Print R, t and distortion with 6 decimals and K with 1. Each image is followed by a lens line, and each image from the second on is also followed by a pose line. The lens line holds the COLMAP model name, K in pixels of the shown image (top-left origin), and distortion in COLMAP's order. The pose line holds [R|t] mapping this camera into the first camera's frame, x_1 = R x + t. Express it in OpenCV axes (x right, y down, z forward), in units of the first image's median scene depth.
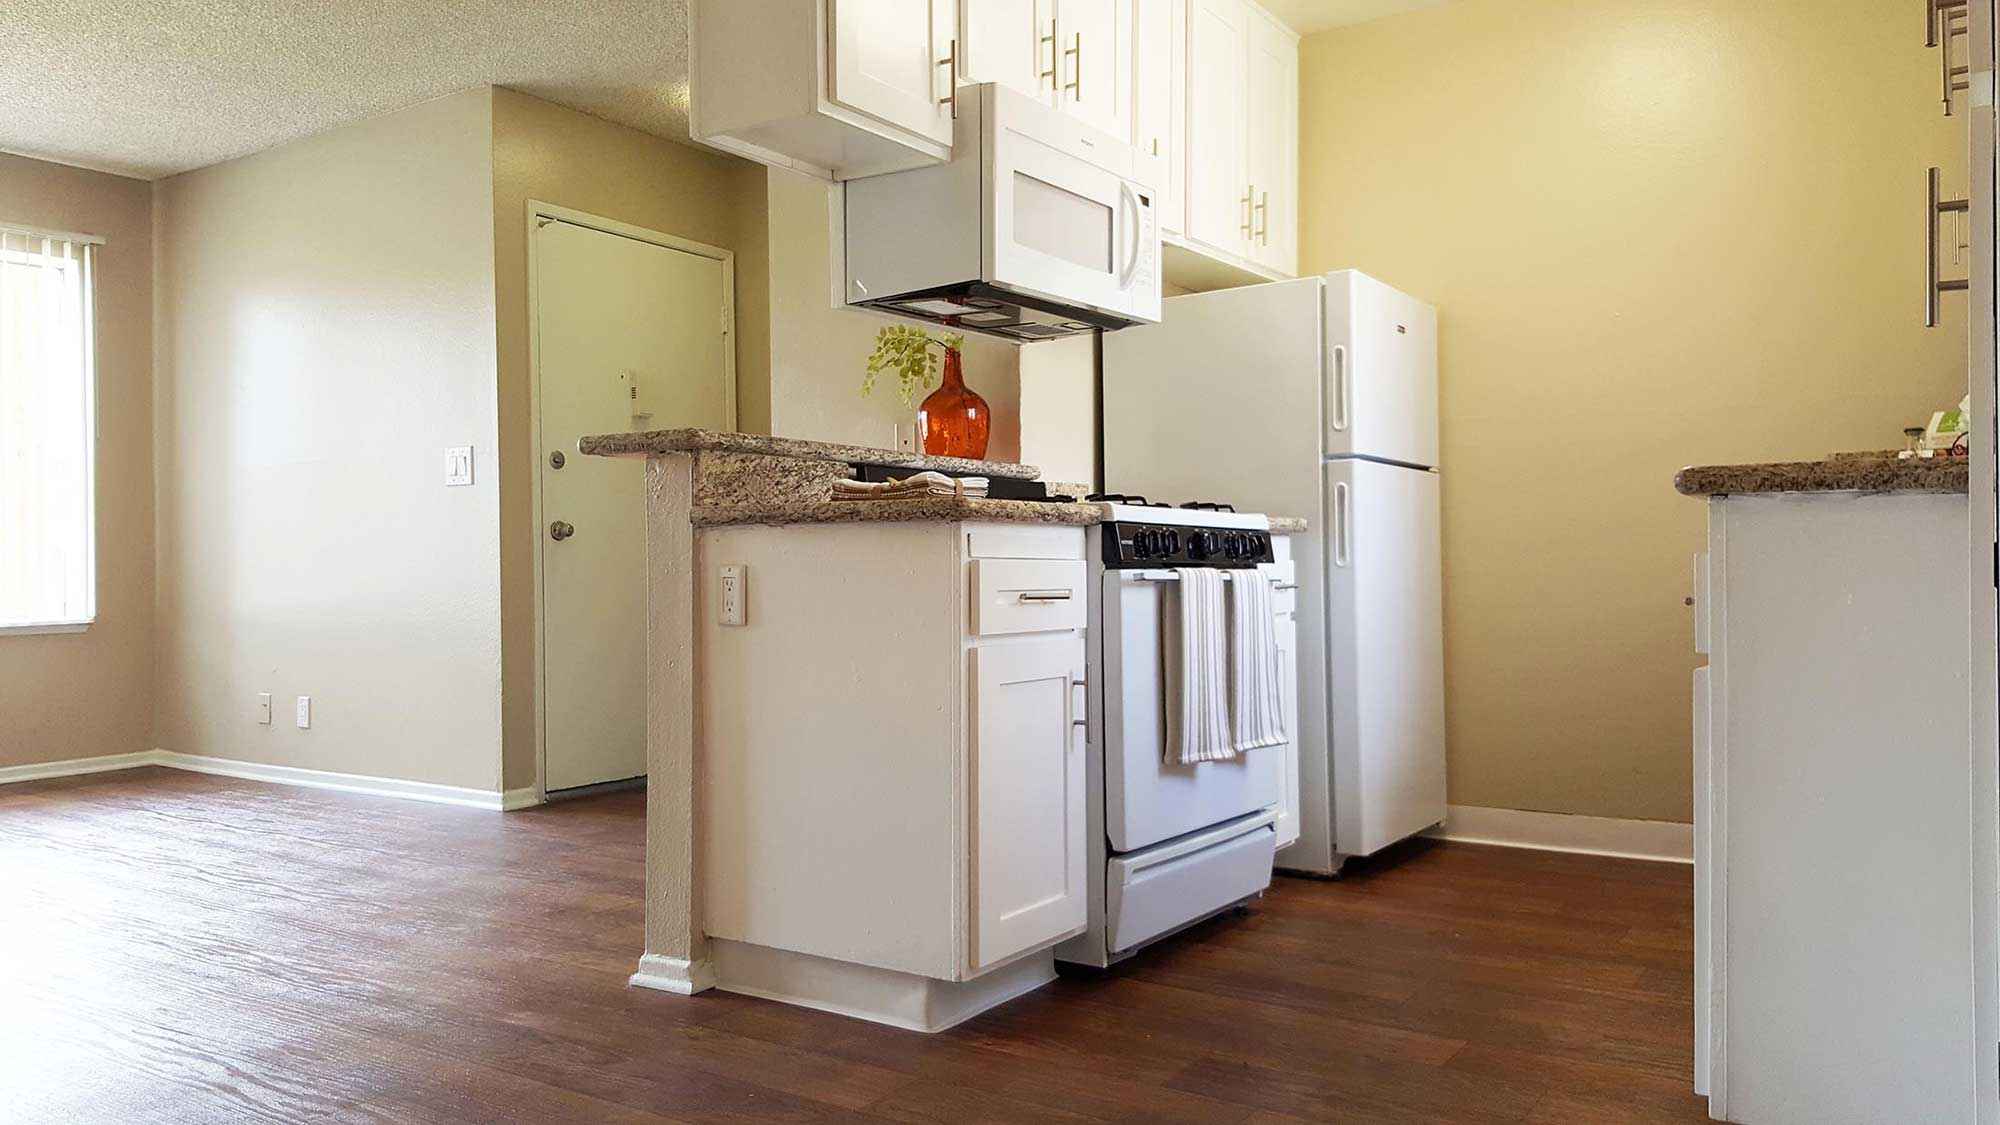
lens RADIAL K [[1482.9, 0, 1000.0], [0, 1482.9, 562.5], [0, 0, 1]] dist [0.103550, -0.095794]
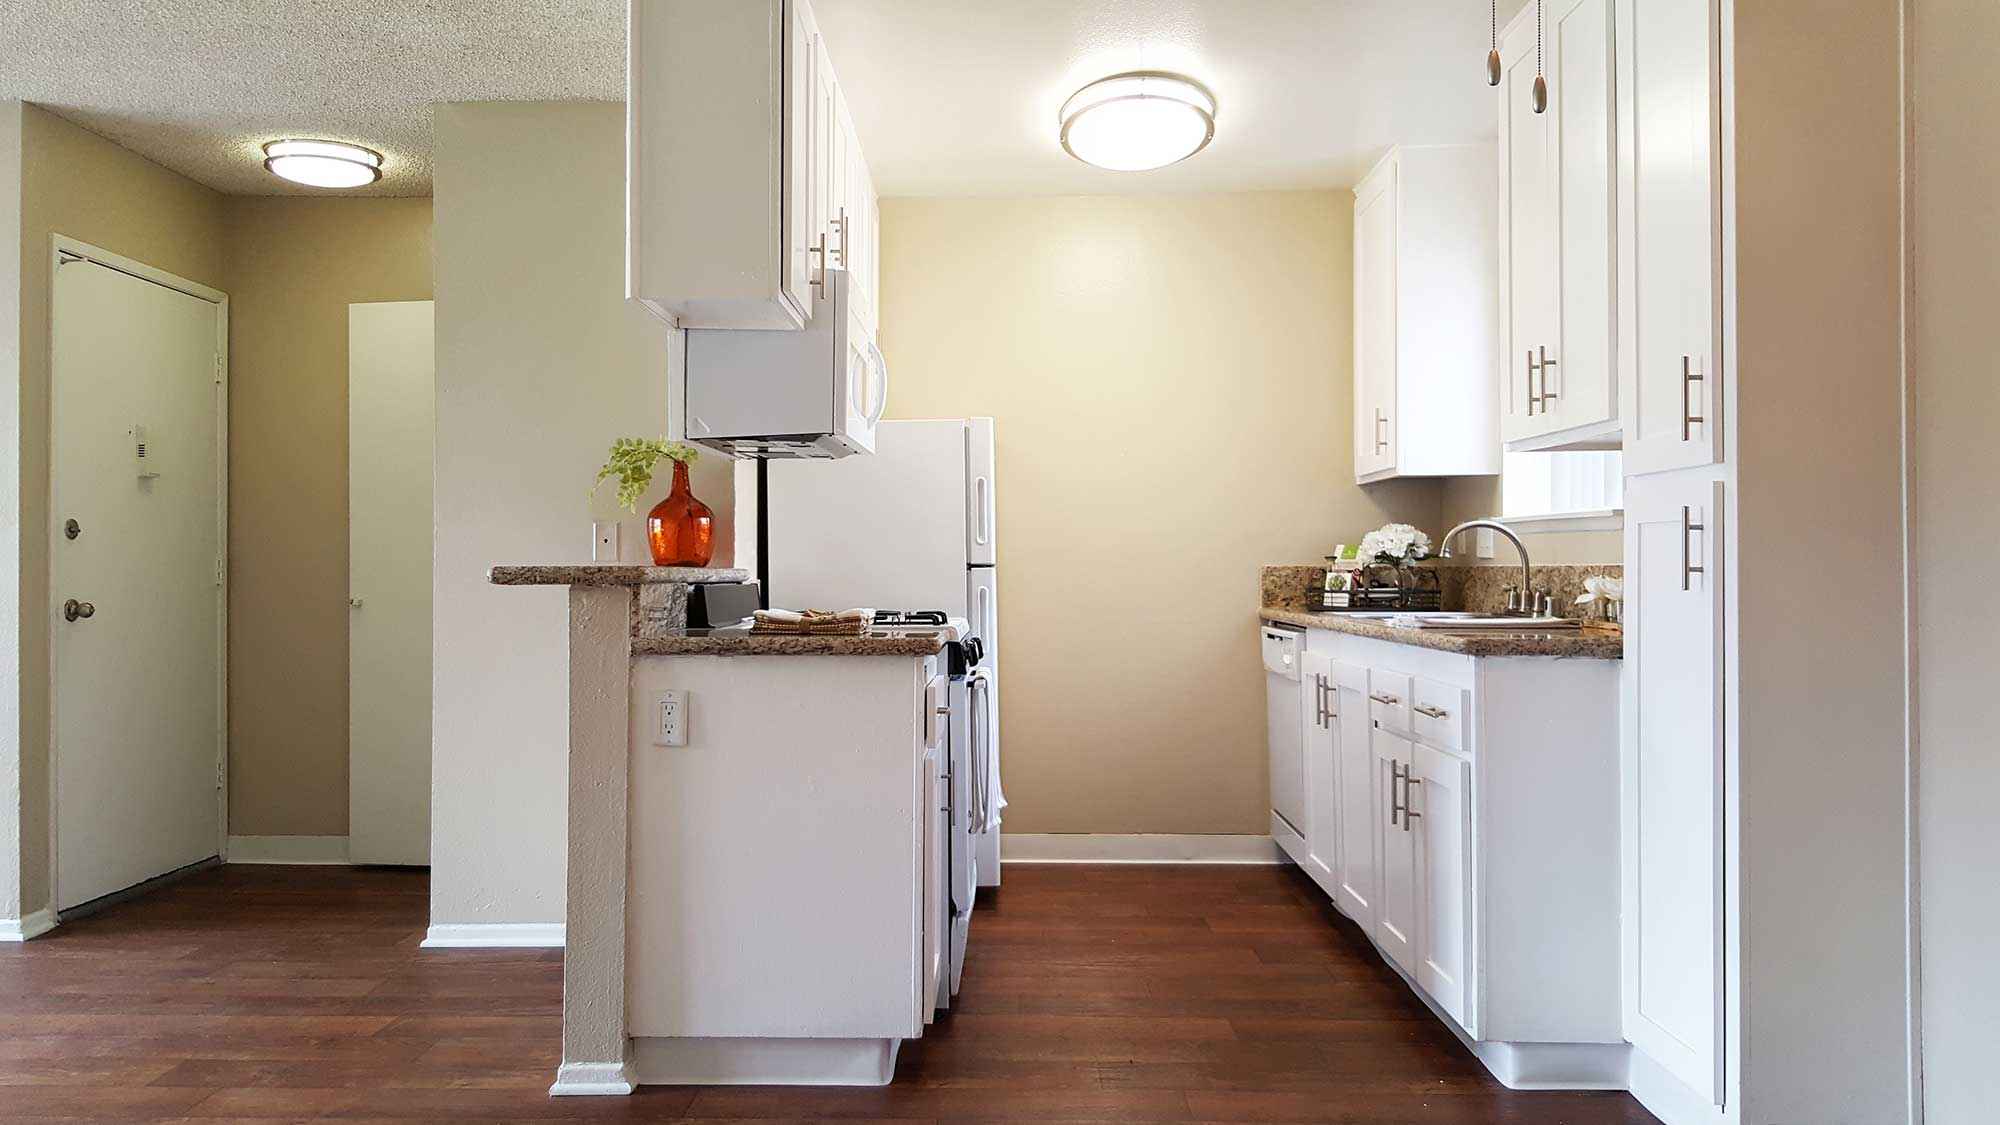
lens RADIAL K [[1461.2, 0, 995.5], [0, 1461.2, 552.4], [0, 0, 1]] dist [0.154337, -0.210283]
pose [[0.845586, 0.014963, 0.533629, -0.416819], [-0.008874, 0.999863, -0.013974, -0.065071], [-0.533765, 0.007081, 0.845603, -0.036502]]
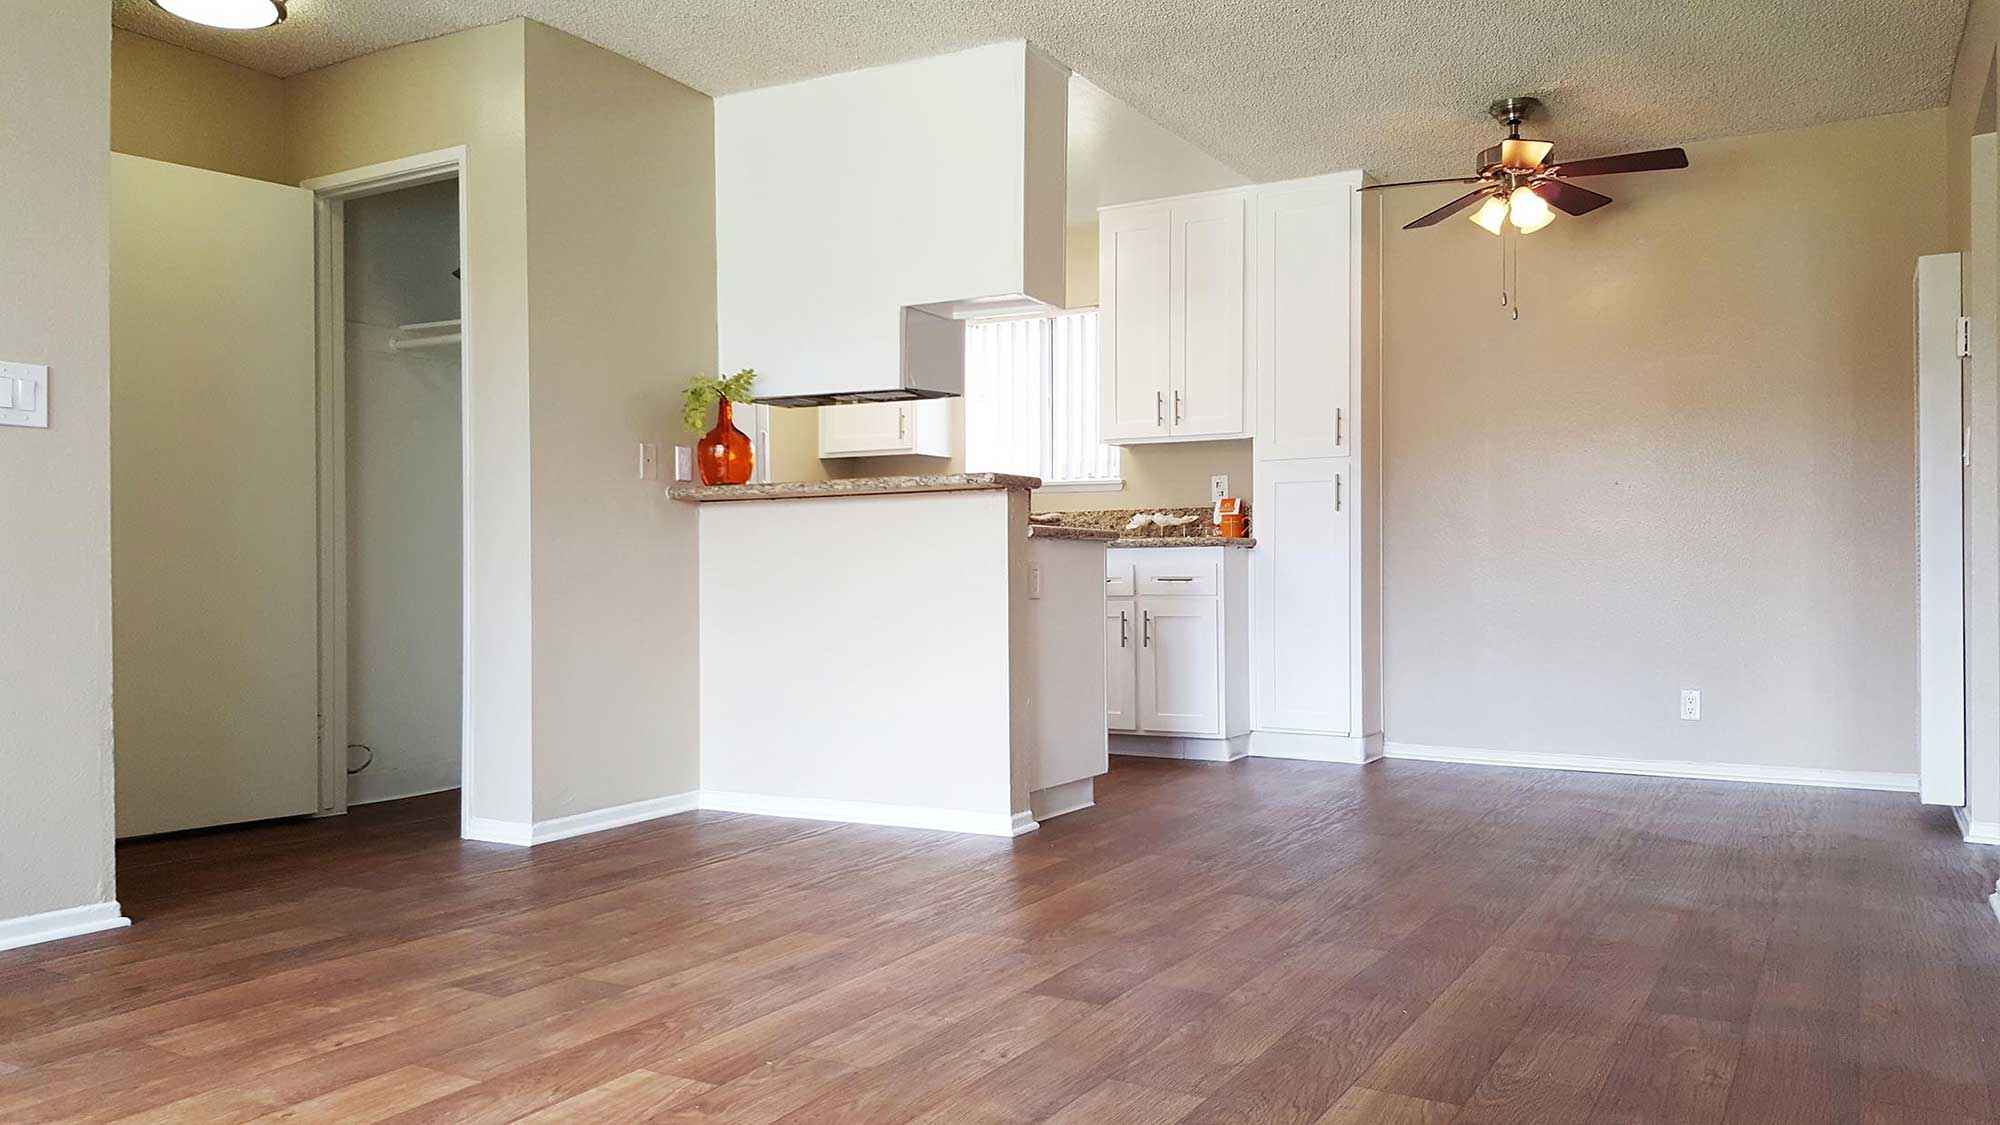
lens RADIAL K [[1446.0, 0, 1008.9], [0, 1446.0, 568.4], [0, 0, 1]] dist [0.150917, -0.203821]
pose [[-0.055135, 0.013906, 0.998382, -1.317226], [0.004289, 0.999897, -0.013691, 0.022235], [-0.998470, 0.003527, -0.055189, 0.831147]]
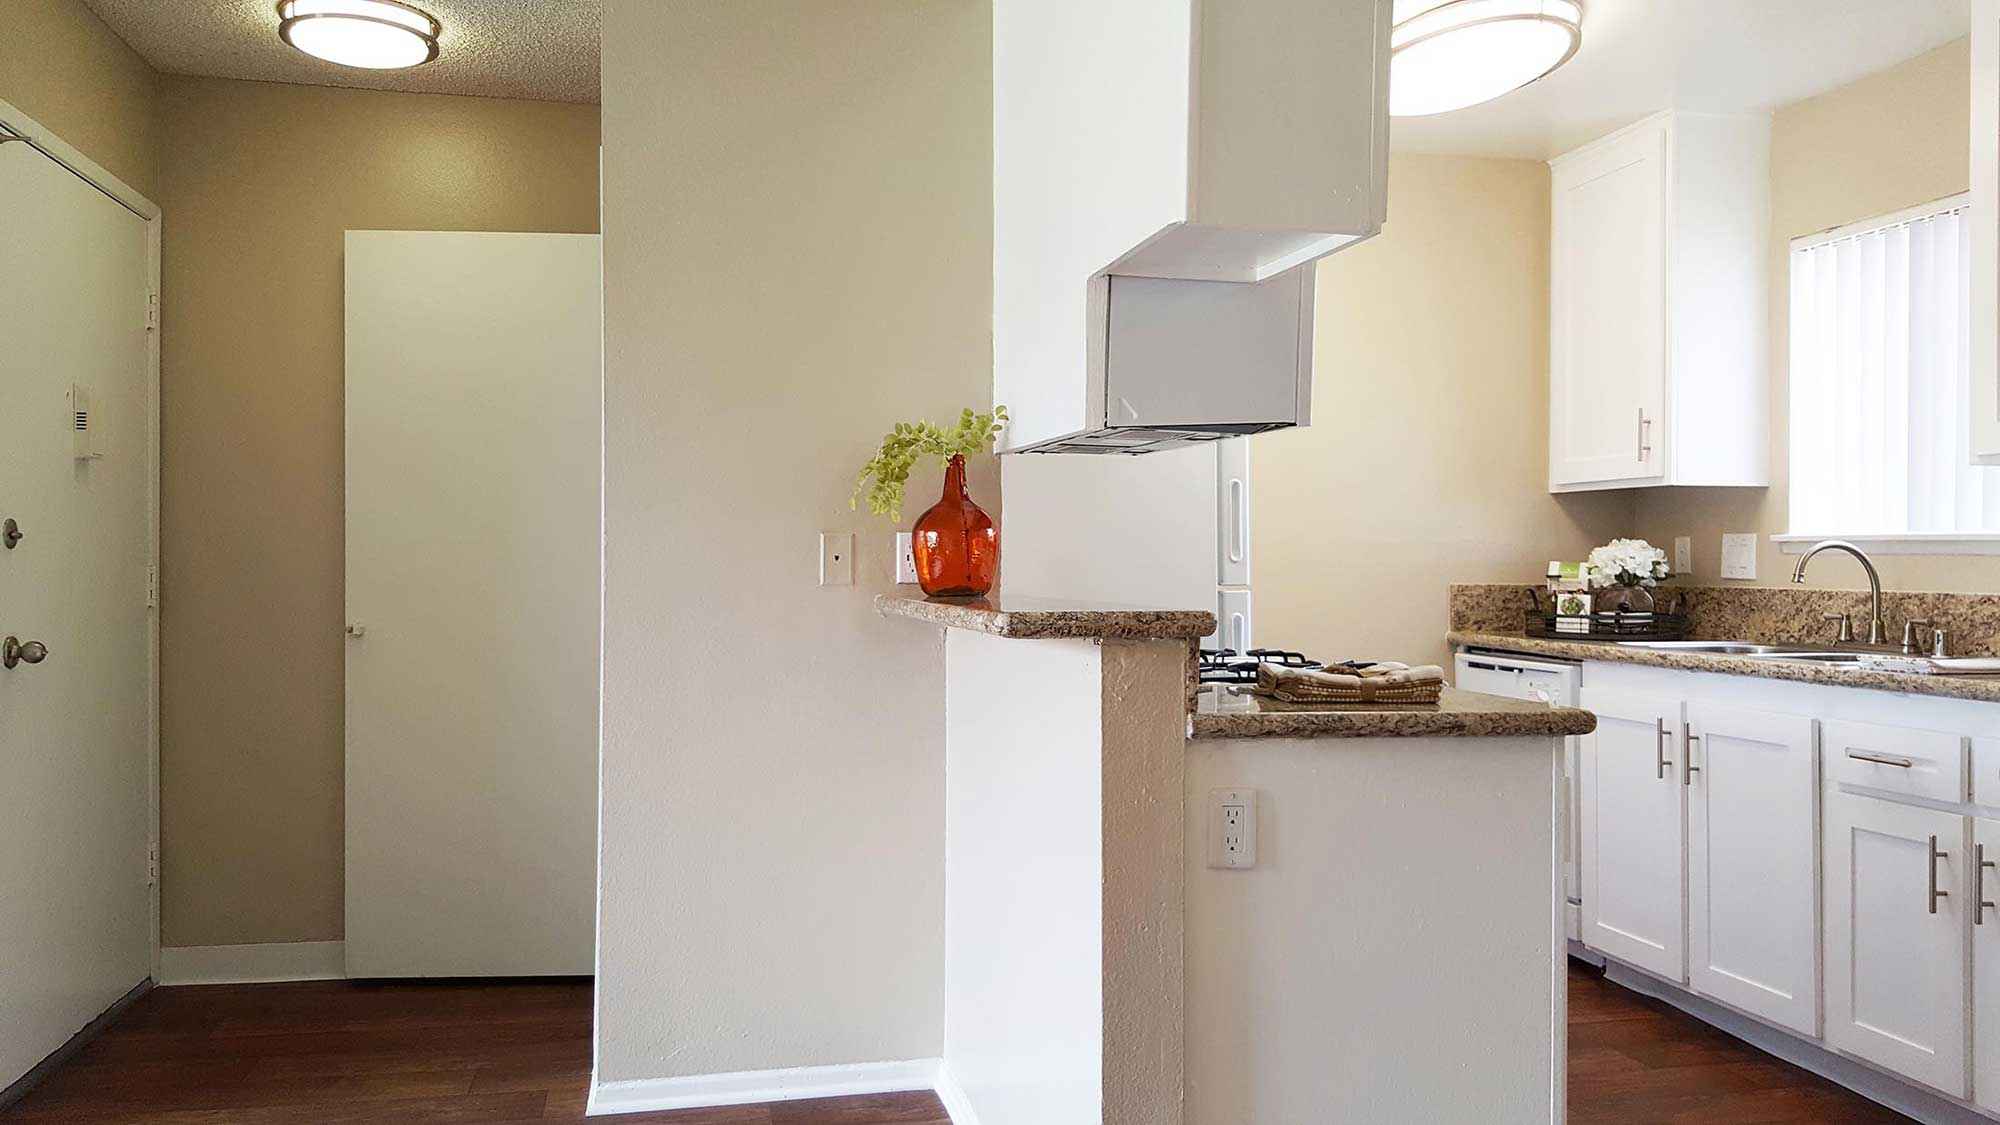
lens RADIAL K [[1446.0, 0, 1008.9], [0, 1446.0, 568.4], [0, 0, 1]] dist [0.150917, -0.203821]
pose [[0.704636, 0.010038, 0.709498, -0.591501], [-0.013513, 0.999908, -0.000727, -0.081671], [-0.709441, -0.009075, 0.704707, 0.413453]]
